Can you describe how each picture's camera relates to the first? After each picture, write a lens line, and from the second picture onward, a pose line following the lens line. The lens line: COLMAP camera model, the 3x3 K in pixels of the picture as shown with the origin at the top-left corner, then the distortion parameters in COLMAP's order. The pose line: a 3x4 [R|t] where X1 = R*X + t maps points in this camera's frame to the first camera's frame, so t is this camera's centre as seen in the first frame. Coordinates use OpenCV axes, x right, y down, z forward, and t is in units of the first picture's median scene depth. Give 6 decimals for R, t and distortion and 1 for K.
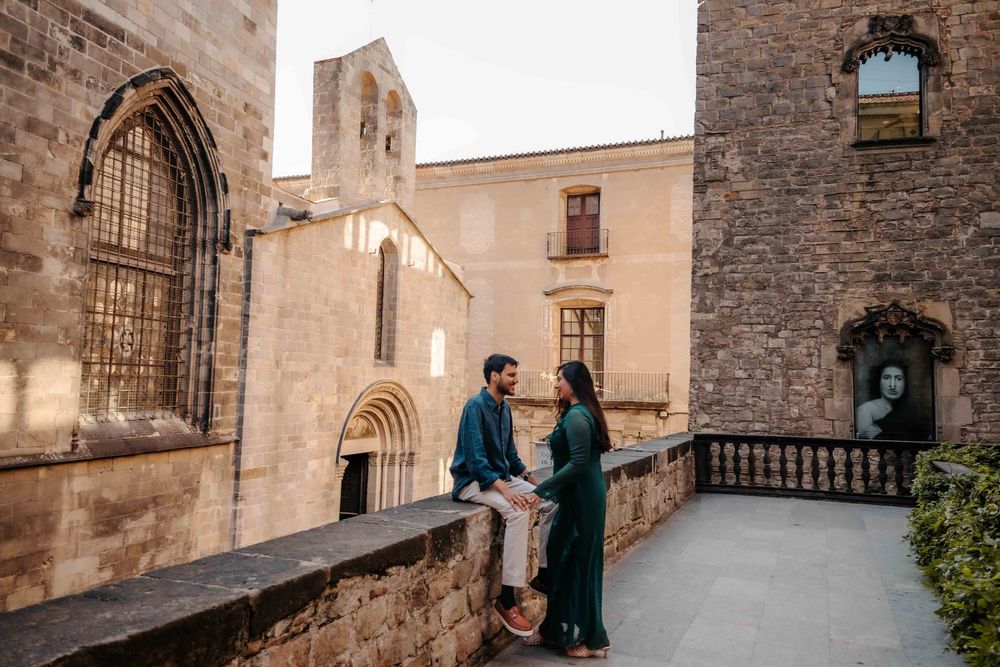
lens RADIAL K [[690.5, 0, 500.0], [0, 690.5, 333.5], [0, 0, 1]] dist [-0.000728, -0.000229]
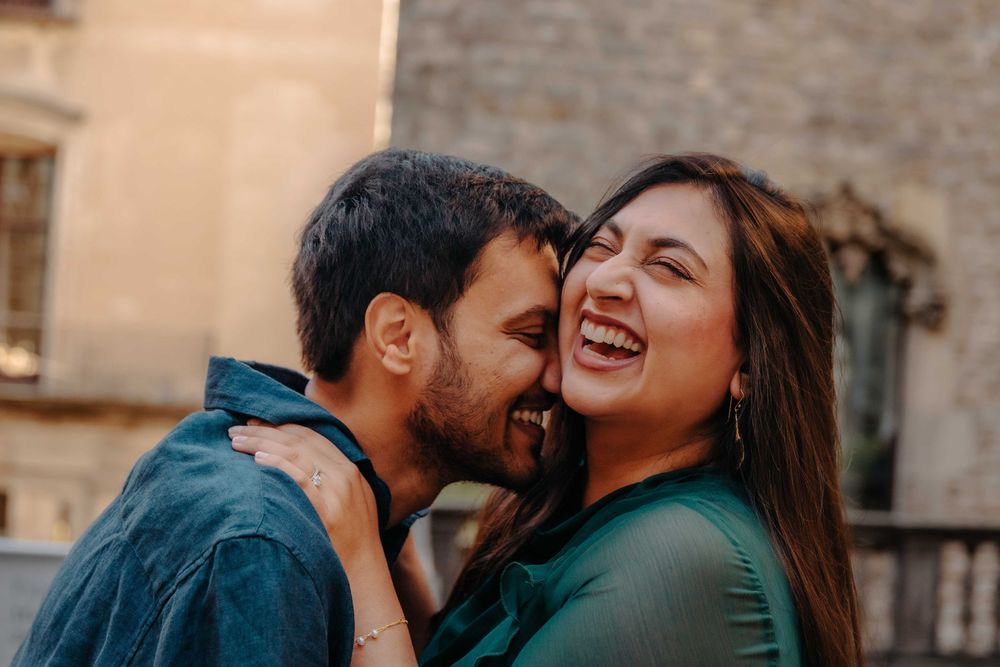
lens RADIAL K [[1581.1, 0, 500.0], [0, 1581.1, 333.5], [0, 0, 1]] dist [-0.201787, 0.018063]
pose [[0.891564, 0.036663, 0.451408, -0.133588], [-0.064178, 0.996887, 0.045790, 0.057290], [-0.448325, -0.069795, 0.891142, 0.900215]]
